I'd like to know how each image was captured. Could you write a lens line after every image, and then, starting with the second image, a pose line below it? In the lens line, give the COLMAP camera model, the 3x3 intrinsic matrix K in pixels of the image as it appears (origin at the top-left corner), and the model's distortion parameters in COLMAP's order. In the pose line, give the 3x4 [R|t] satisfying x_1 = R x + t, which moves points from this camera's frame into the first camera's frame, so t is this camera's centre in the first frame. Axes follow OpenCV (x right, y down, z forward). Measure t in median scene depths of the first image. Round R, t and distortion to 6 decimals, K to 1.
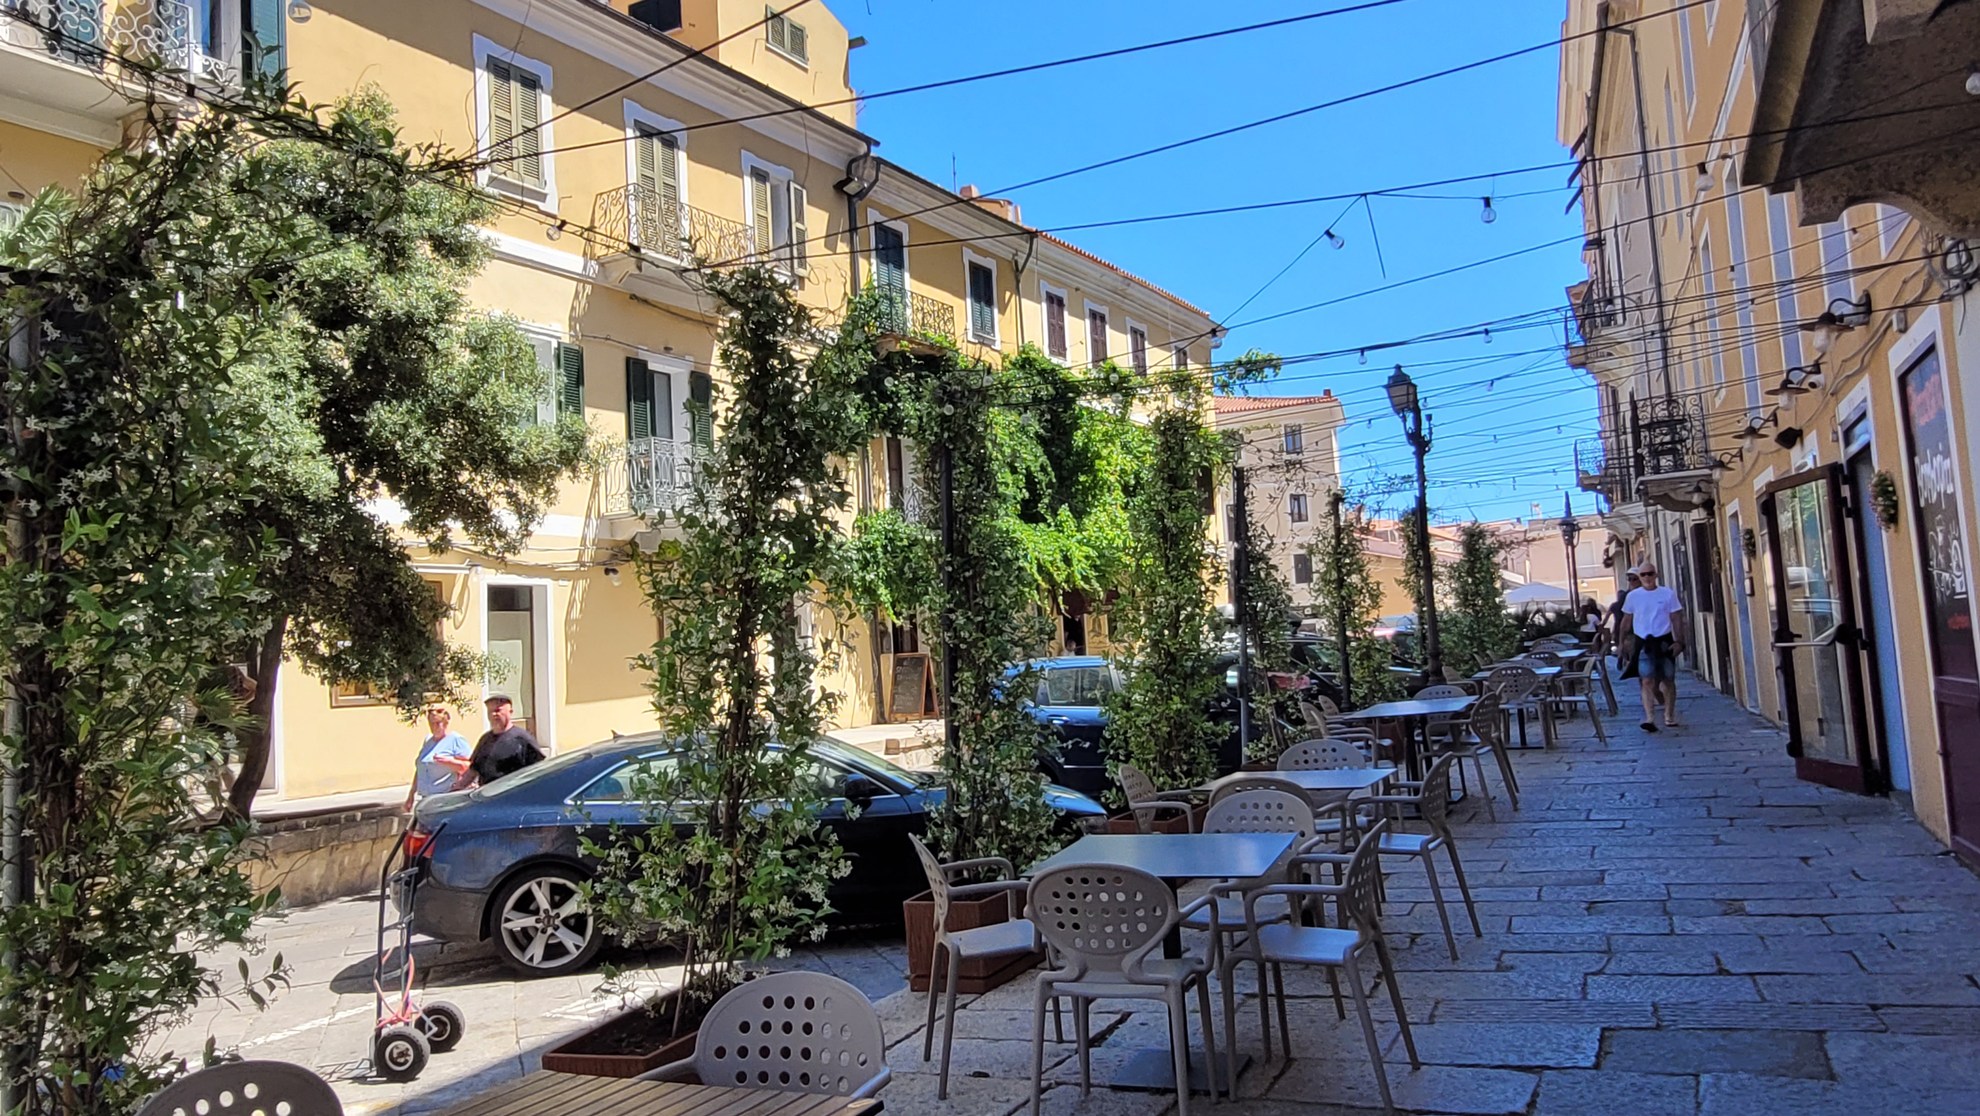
lens RADIAL K [[1441.5, 0, 990.0], [0, 1441.5, 558.0], [0, 0, 1]] dist [-0.001724, 0.000846]
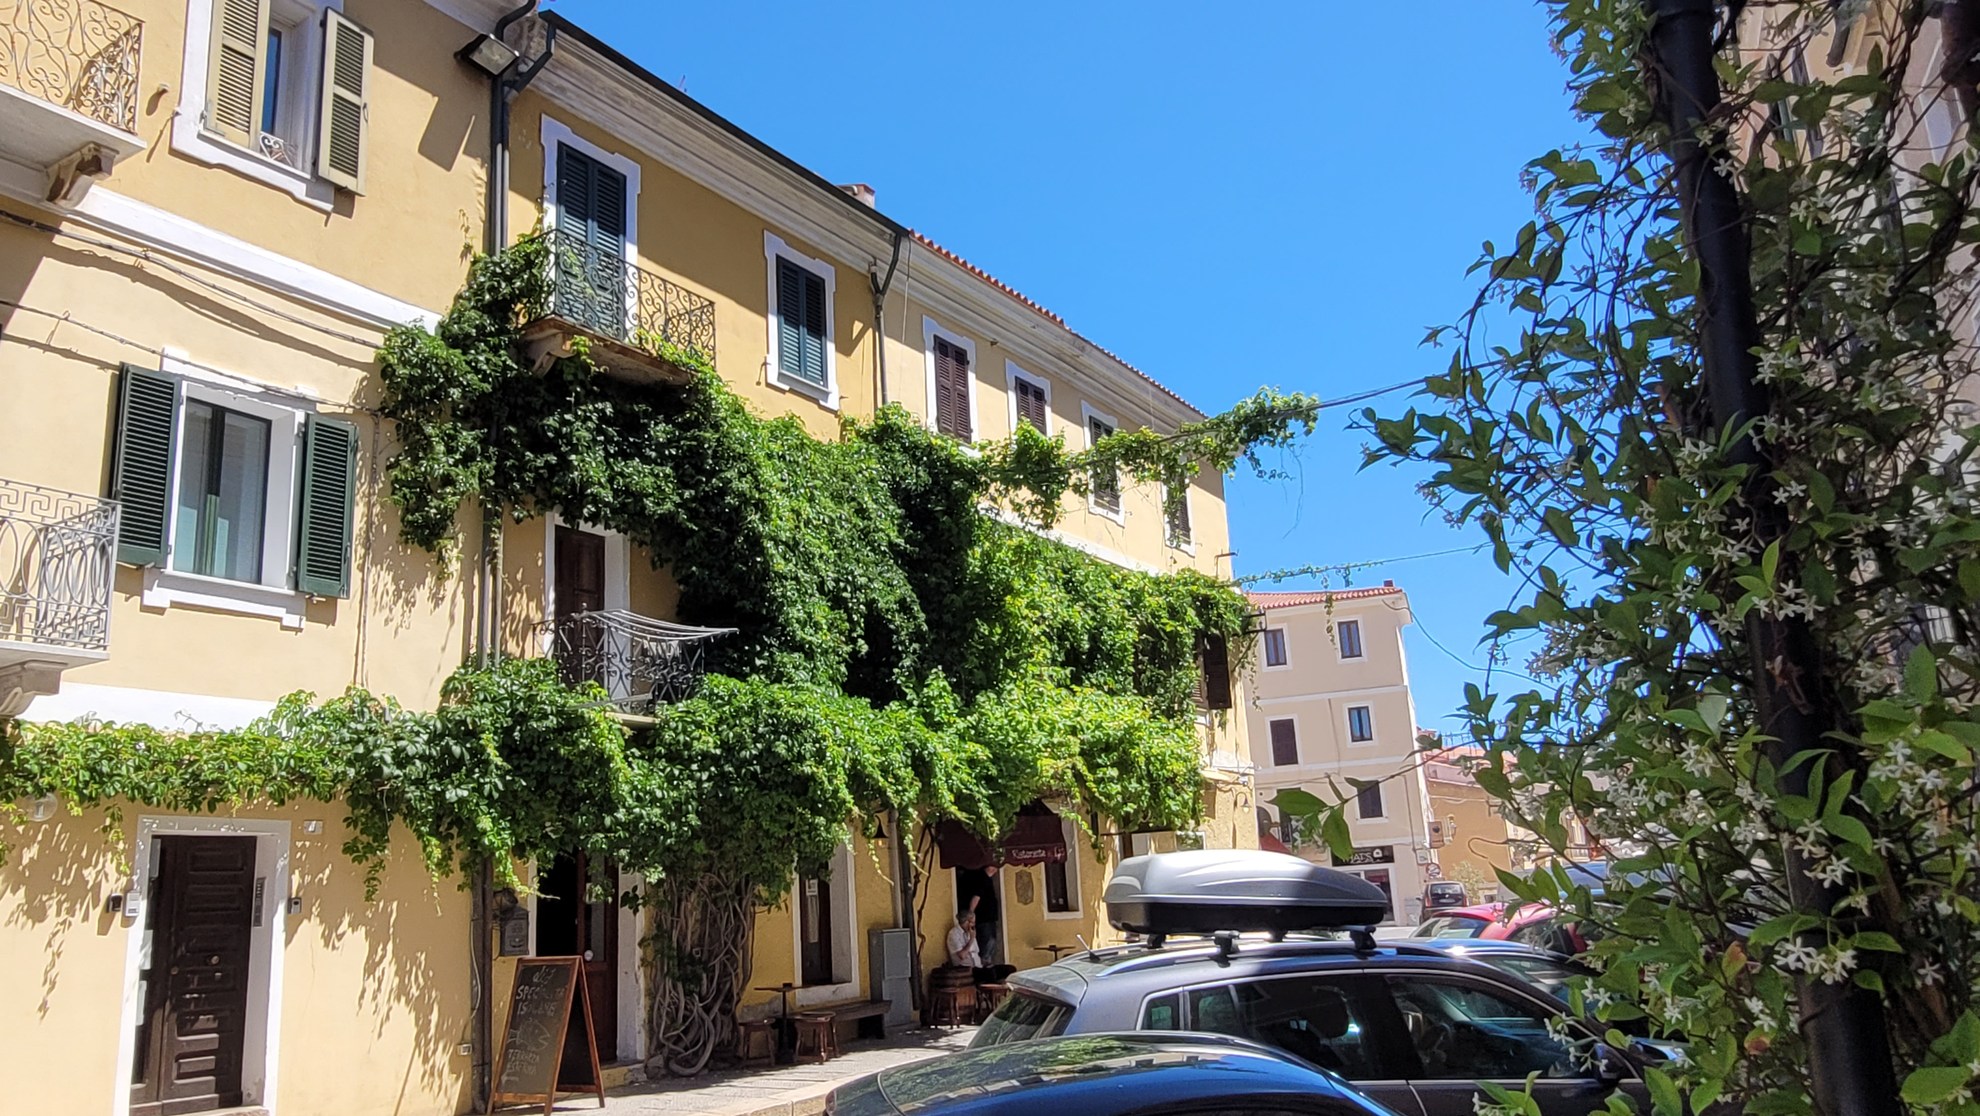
lens RADIAL K [[1441.5, 0, 990.0], [0, 1441.5, 558.0], [0, 0, 1]] dist [-0.001724, 0.000846]
pose [[0.999259, -0.007615, -0.037720, 0.096009], [0.001444, 0.986954, -0.160996, 0.011372], [0.038454, 0.160822, 0.986234, 0.450437]]
